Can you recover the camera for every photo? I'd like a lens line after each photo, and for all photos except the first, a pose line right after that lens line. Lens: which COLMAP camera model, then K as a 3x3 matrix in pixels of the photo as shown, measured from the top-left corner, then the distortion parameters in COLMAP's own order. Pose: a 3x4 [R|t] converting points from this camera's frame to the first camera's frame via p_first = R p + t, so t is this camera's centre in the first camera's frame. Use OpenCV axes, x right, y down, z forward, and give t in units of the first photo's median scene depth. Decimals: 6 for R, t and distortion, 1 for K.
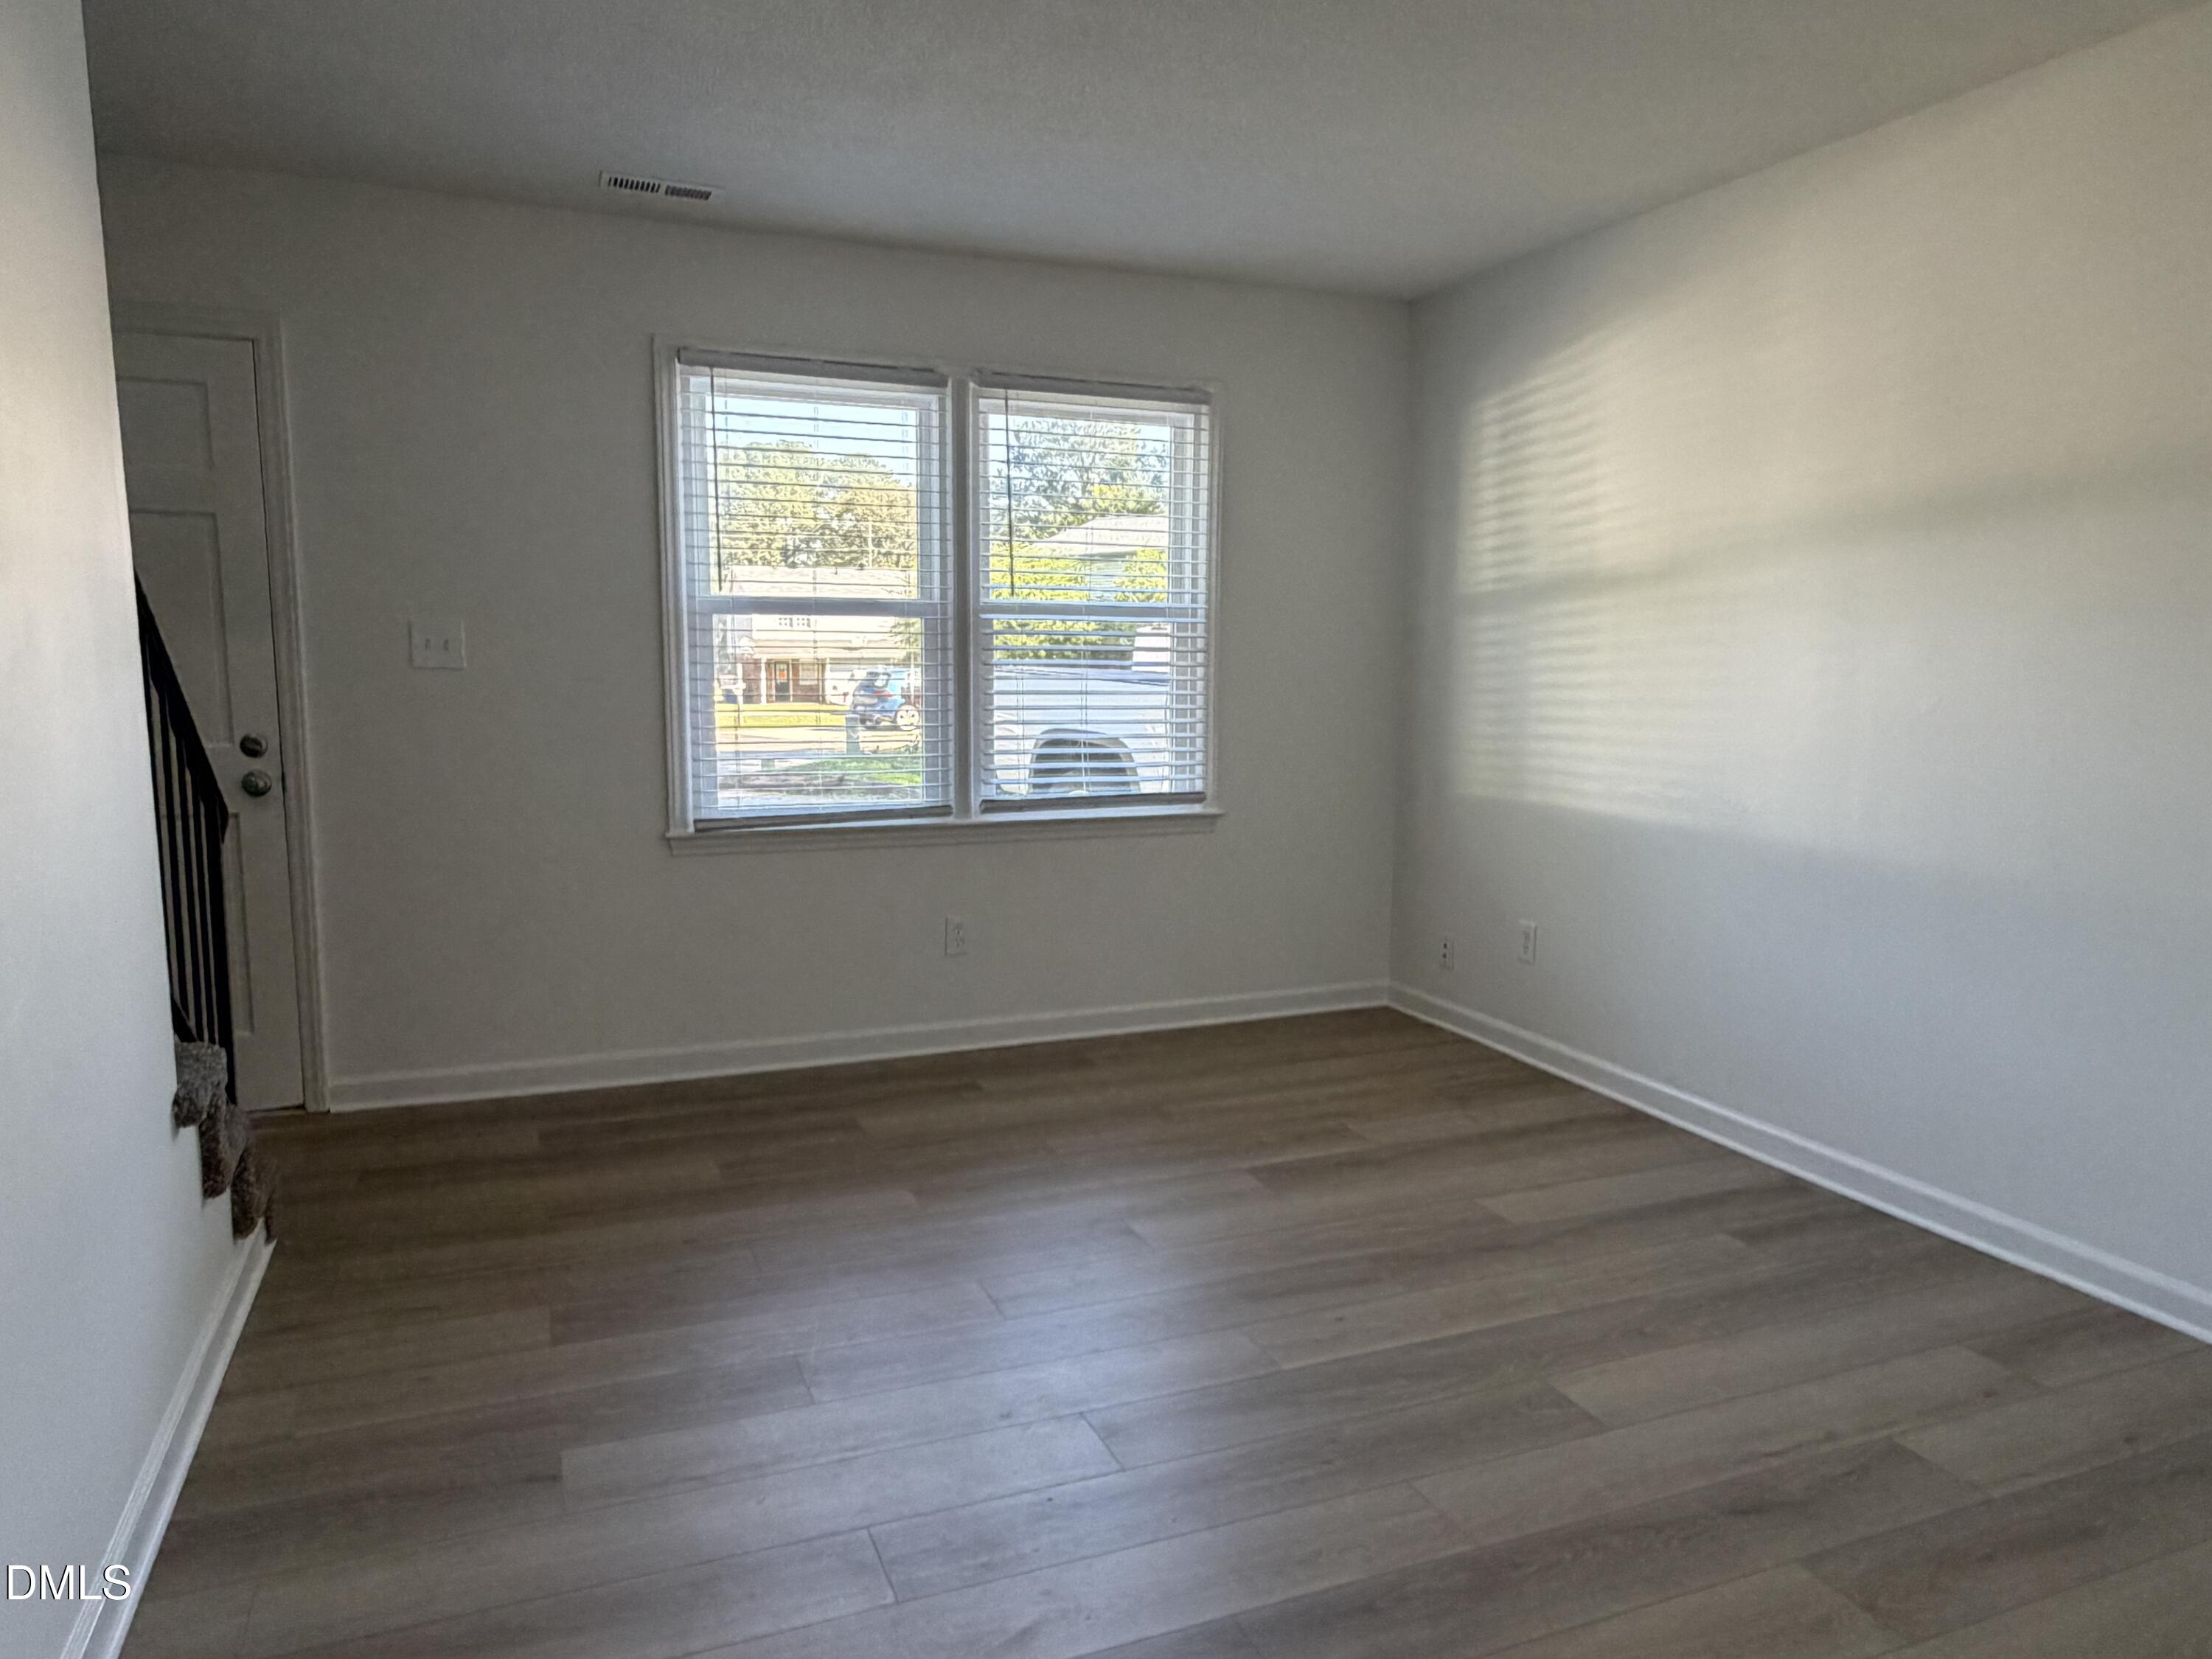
lens RADIAL K [[1432.6, 0, 1106.0], [0, 1432.6, 829.5], [0, 0, 1]] dist [-0.000715, -0.000503]
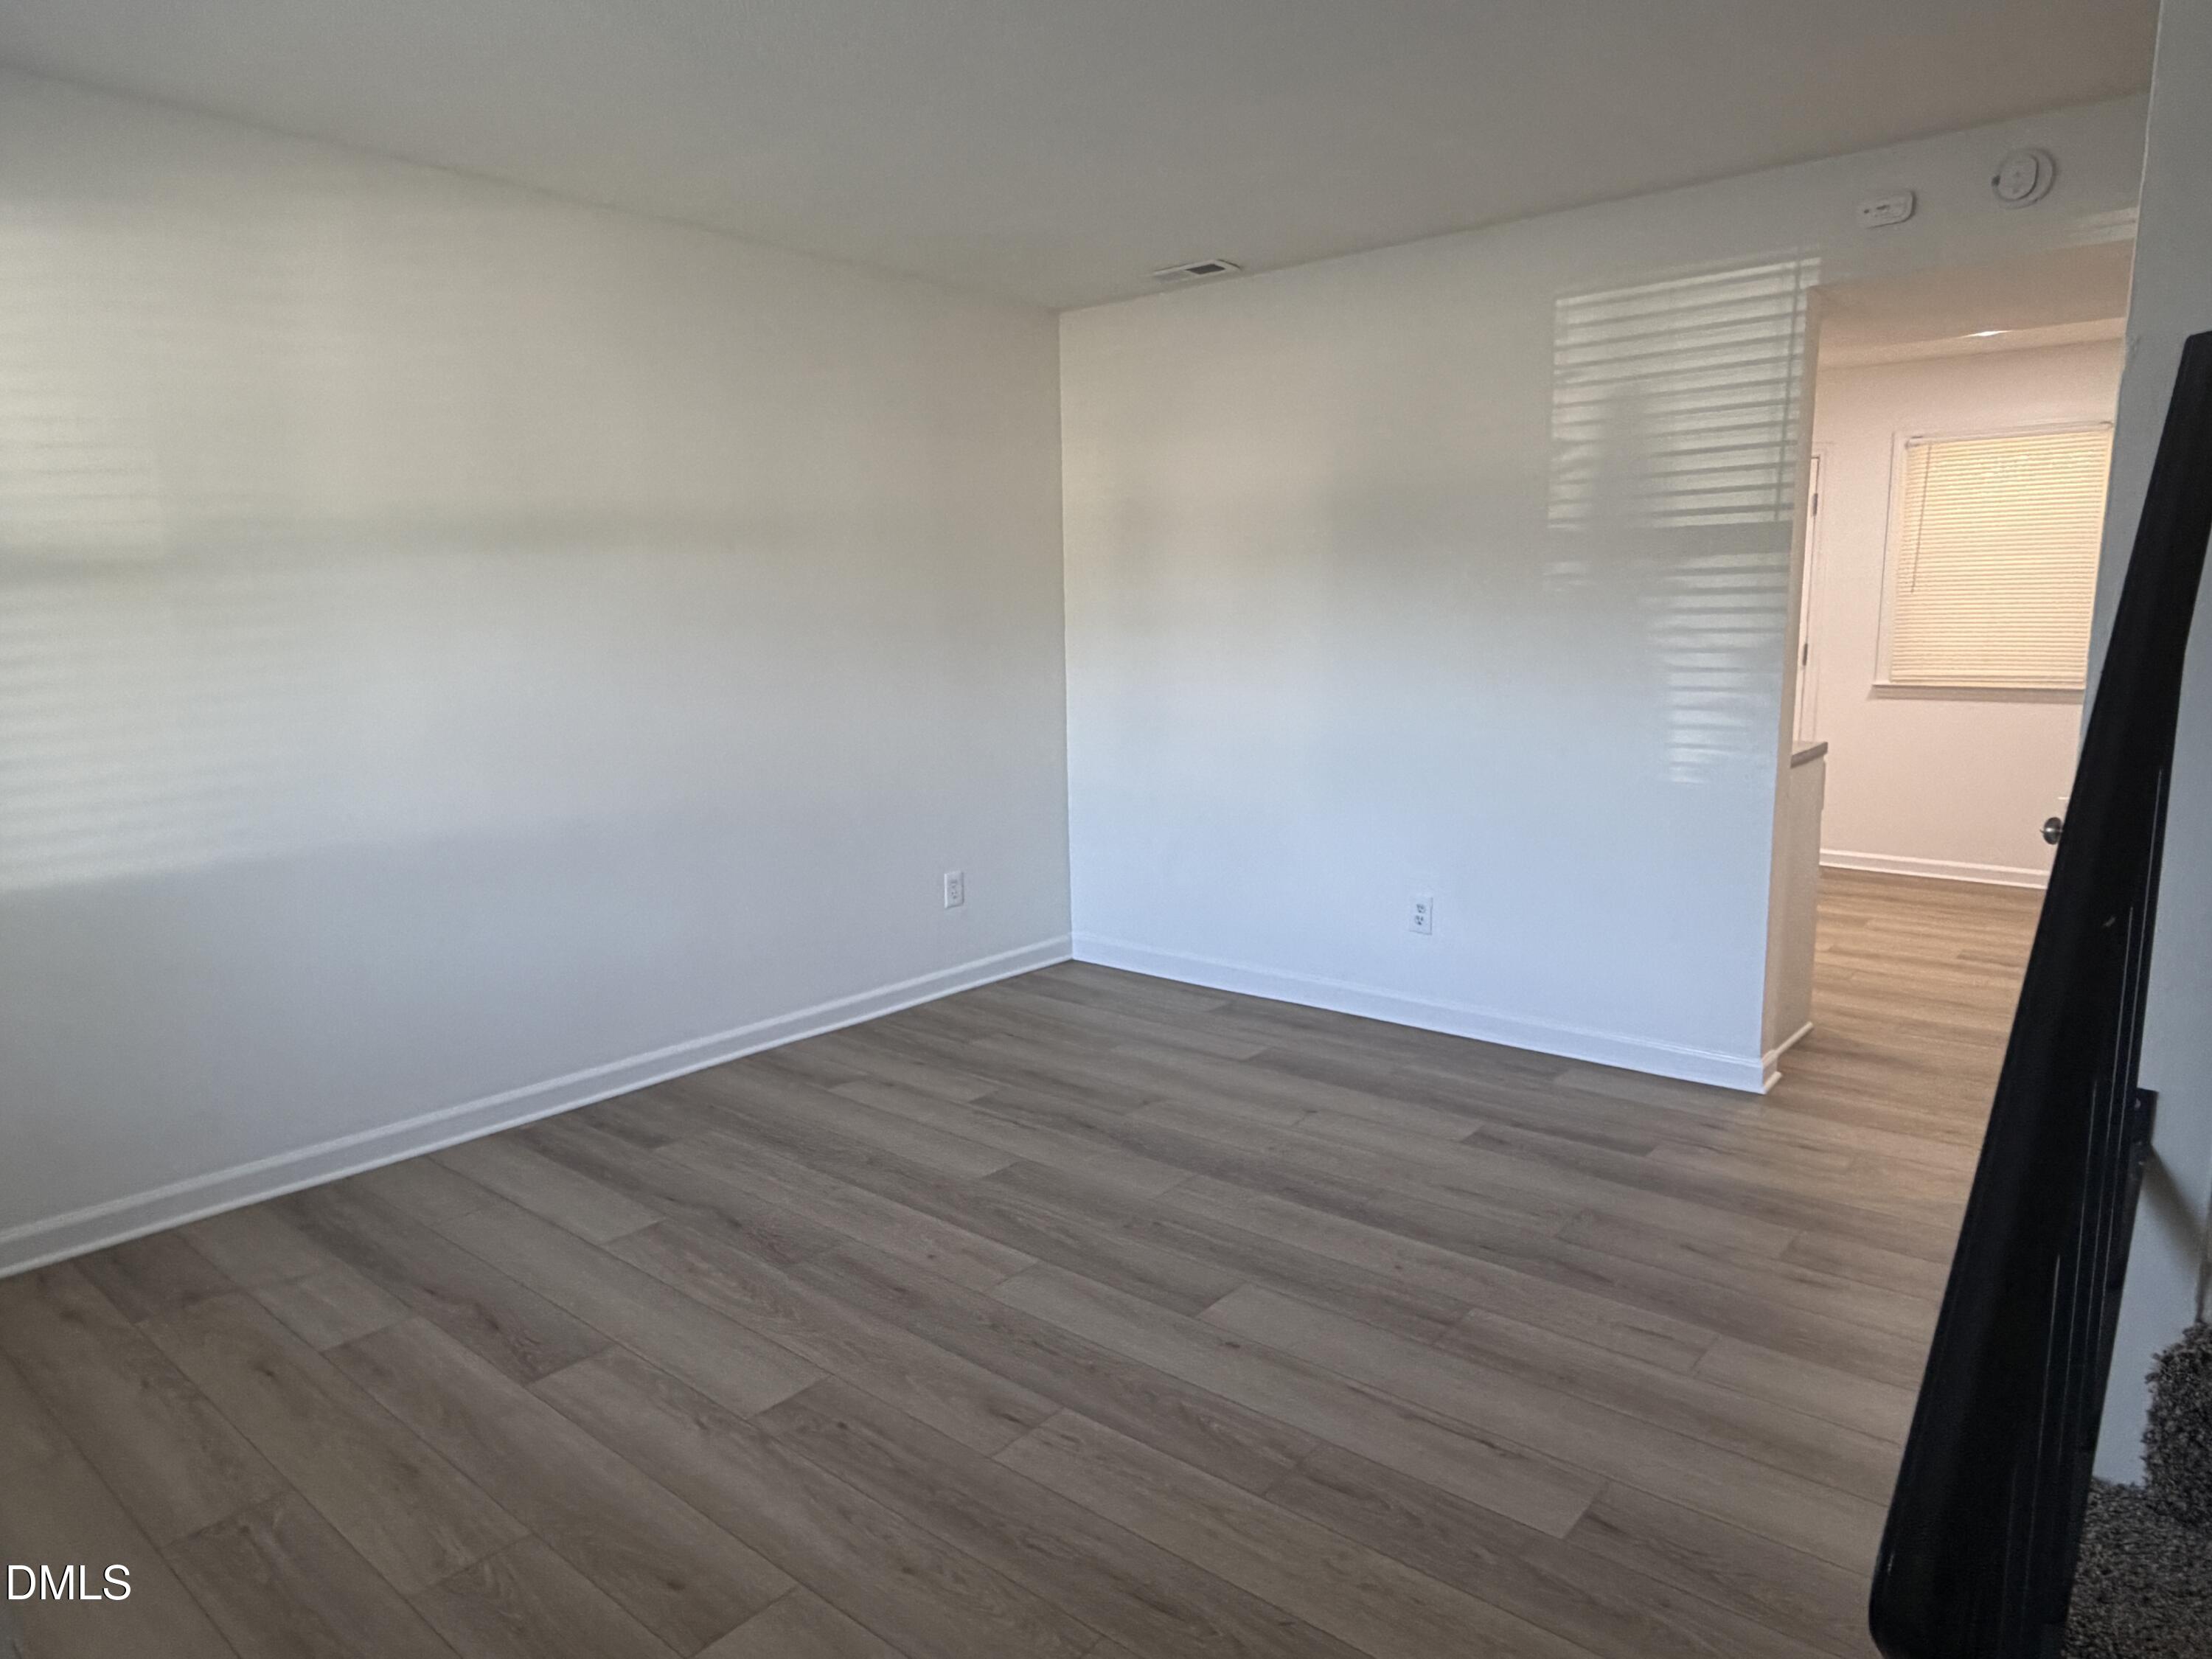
lens RADIAL K [[1376.8, 0, 1106.0], [0, 1376.8, 829.5], [0, 0, 1]] dist [0.001012, 0.000345]
pose [[-0.457889, -0.141466, 0.877682, -0.664573], [0.121567, 0.968020, 0.219449, -0.166474], [-0.880658, 0.207181, -0.426048, 1.067088]]
